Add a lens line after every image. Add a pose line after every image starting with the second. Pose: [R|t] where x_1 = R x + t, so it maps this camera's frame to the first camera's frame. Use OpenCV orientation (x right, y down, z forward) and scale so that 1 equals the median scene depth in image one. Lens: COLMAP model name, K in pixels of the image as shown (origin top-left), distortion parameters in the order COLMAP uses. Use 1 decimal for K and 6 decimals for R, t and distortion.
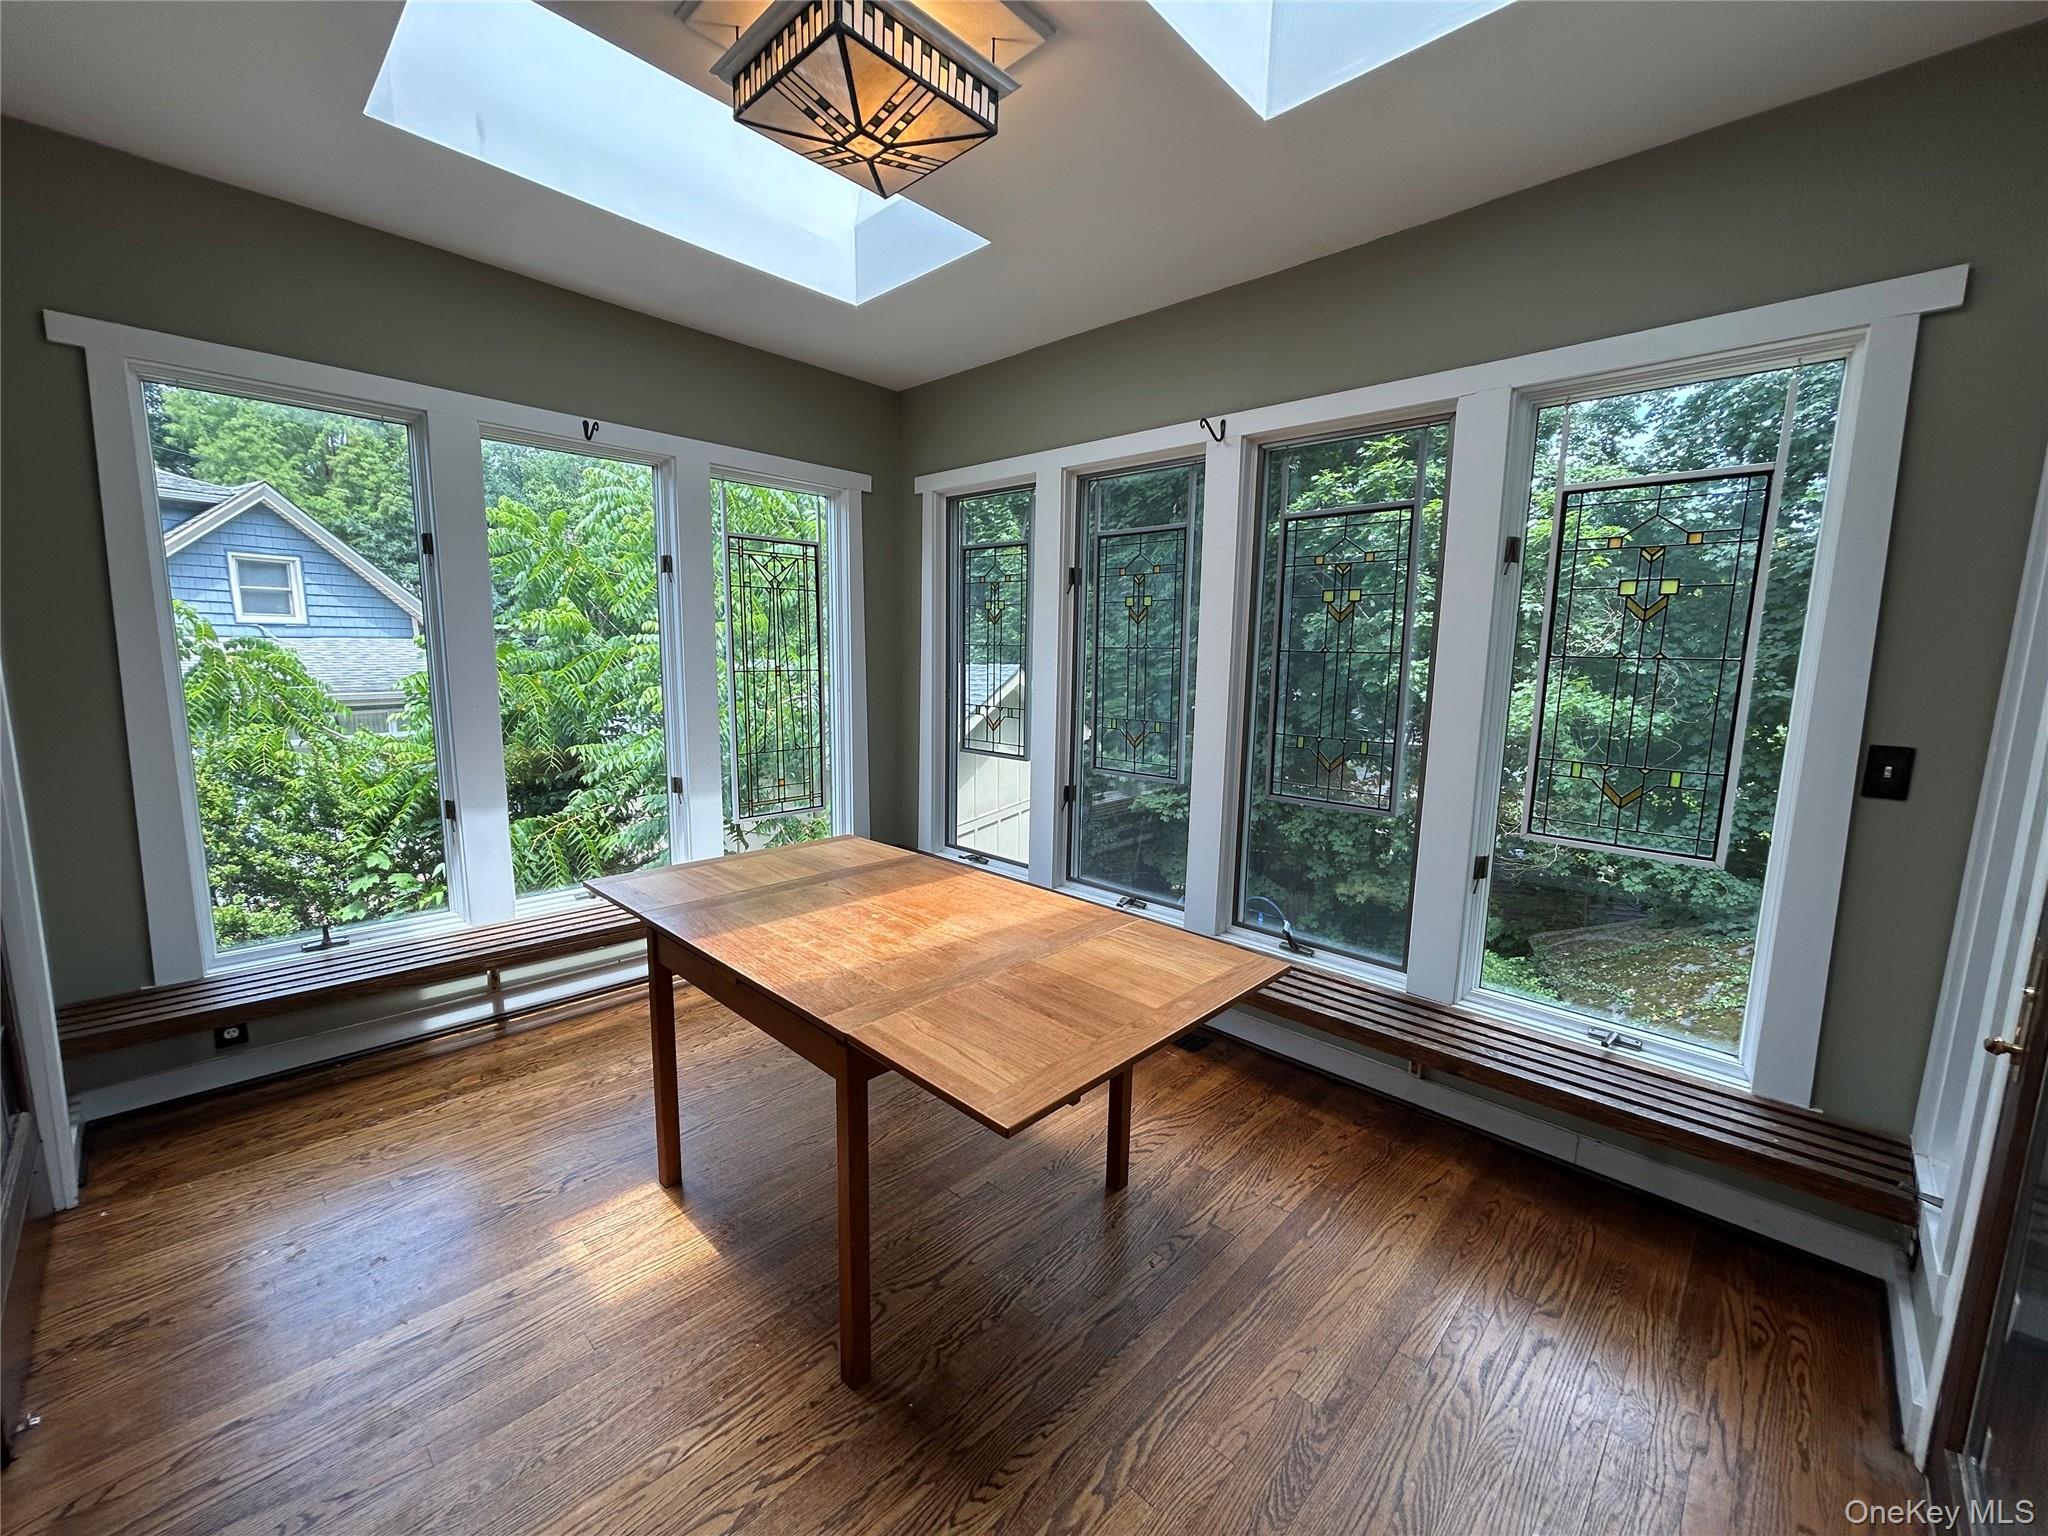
lens RADIAL K [[821.0, 0, 1031.5], [0, 821.0, 766.9], [0, 0, 1]] dist [0.000662, -0.000333]
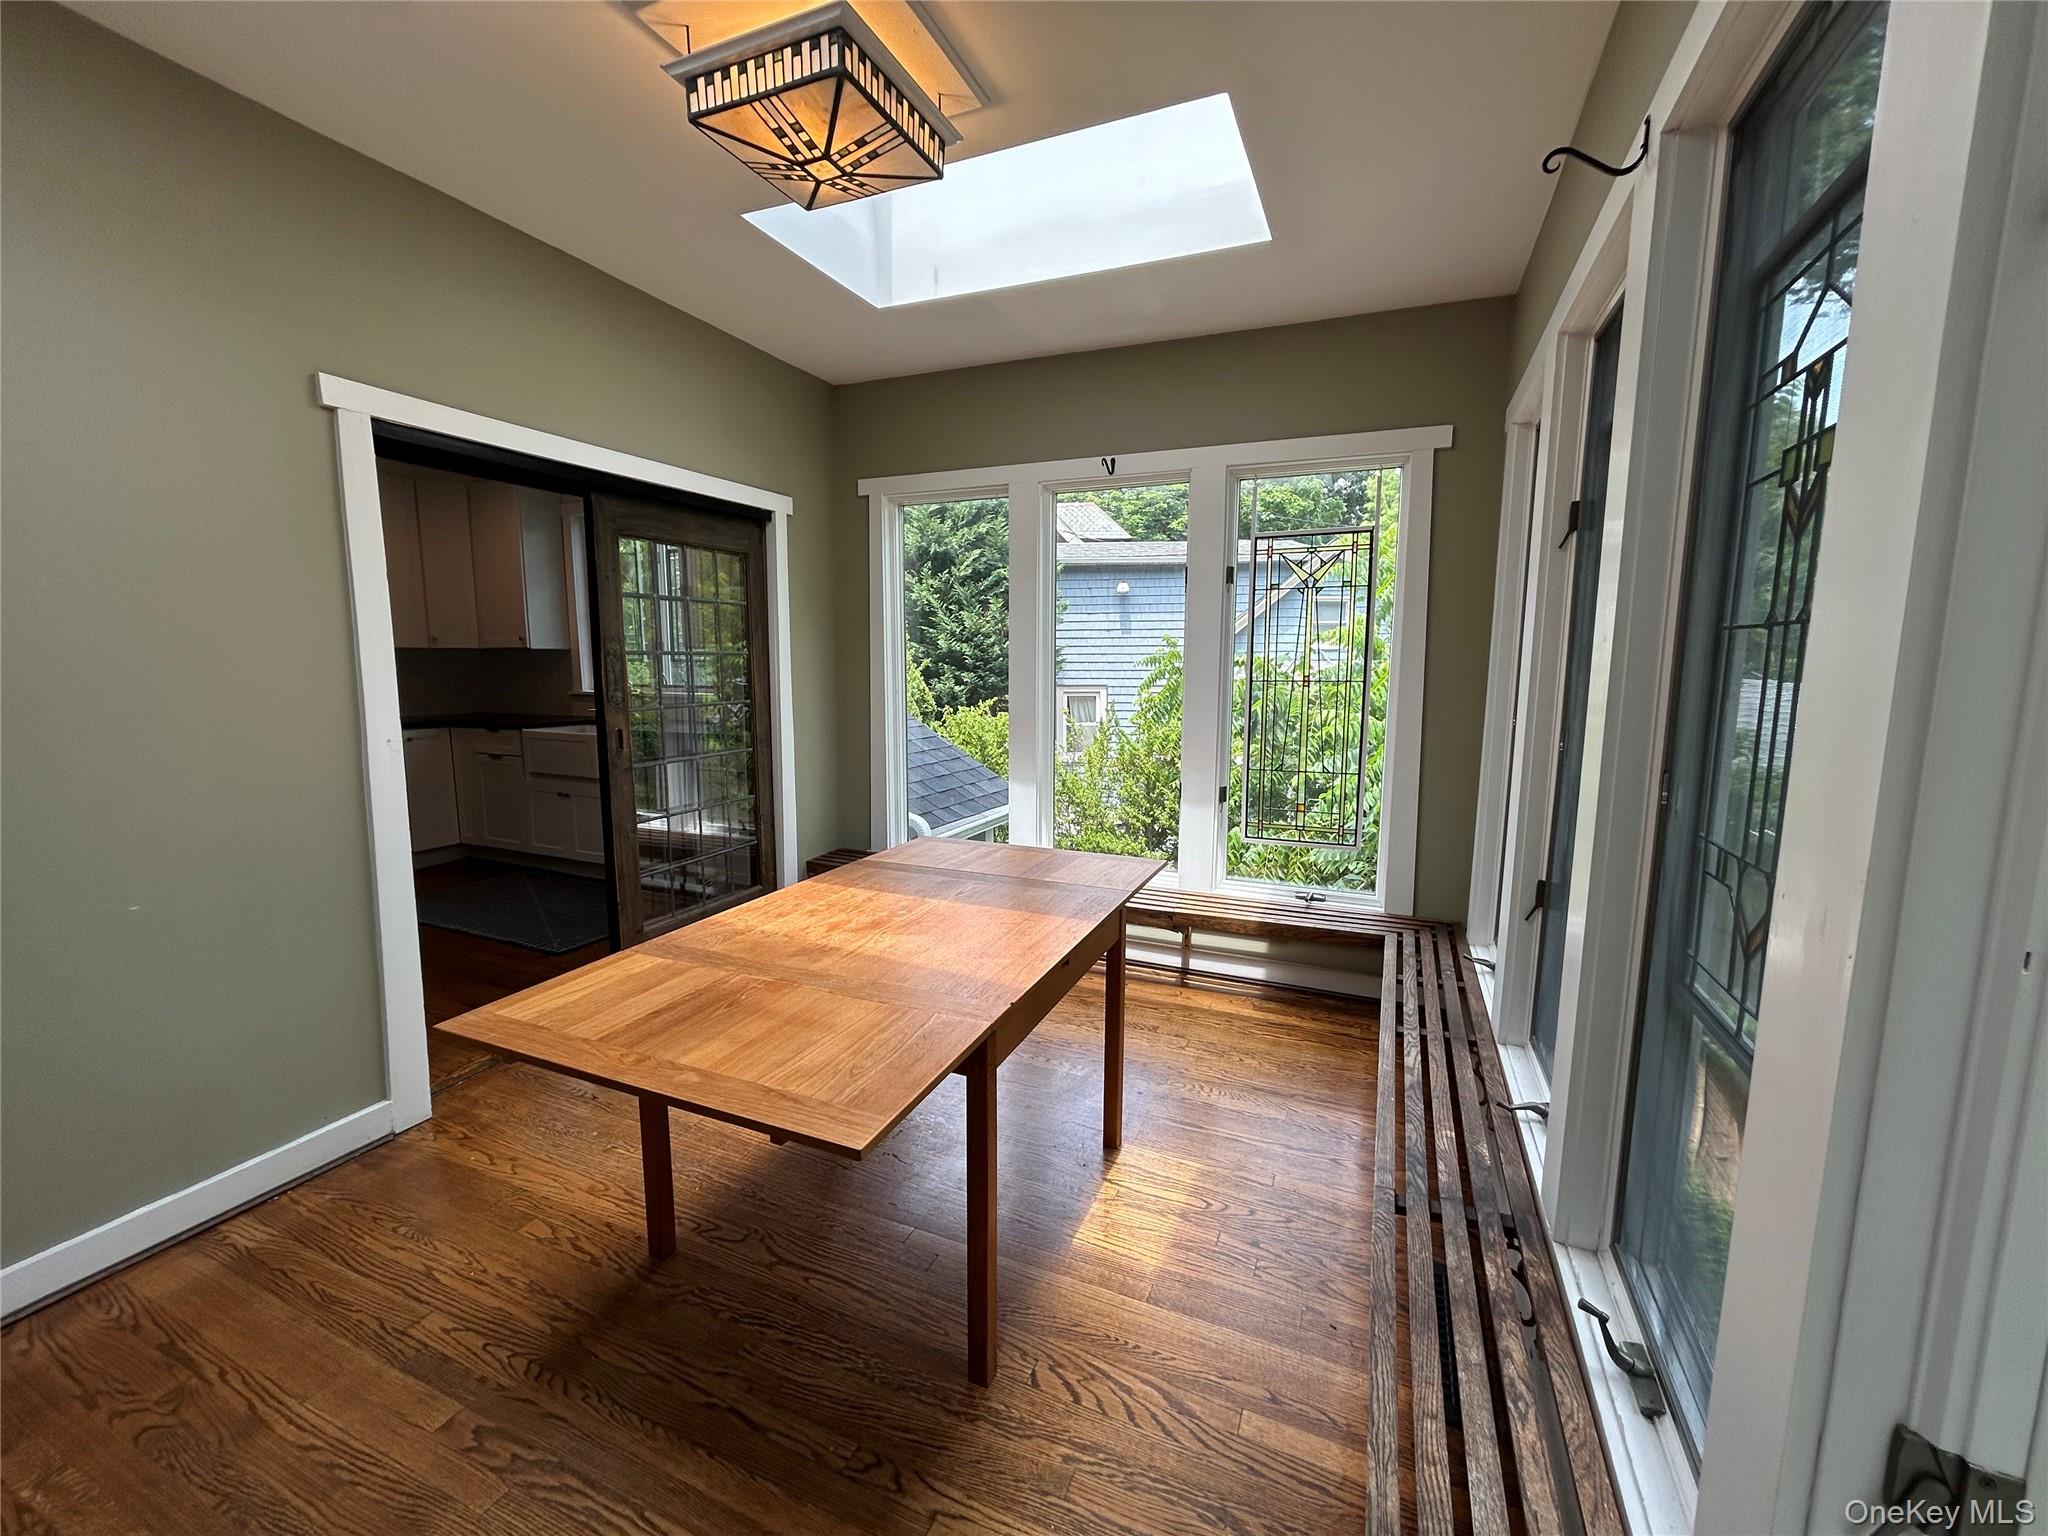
lens RADIAL K [[821.0, 0, 1033.2], [0, 821.0, 767.5], [0, 0, 1]] dist [0.000662, -0.000333]
pose [[0.348797, 0.108468, -0.930900, 0.831785], [-0.131028, 0.989168, 0.066163, -0.086107], [0.927994, 0.098896, 0.359232, 0.819830]]
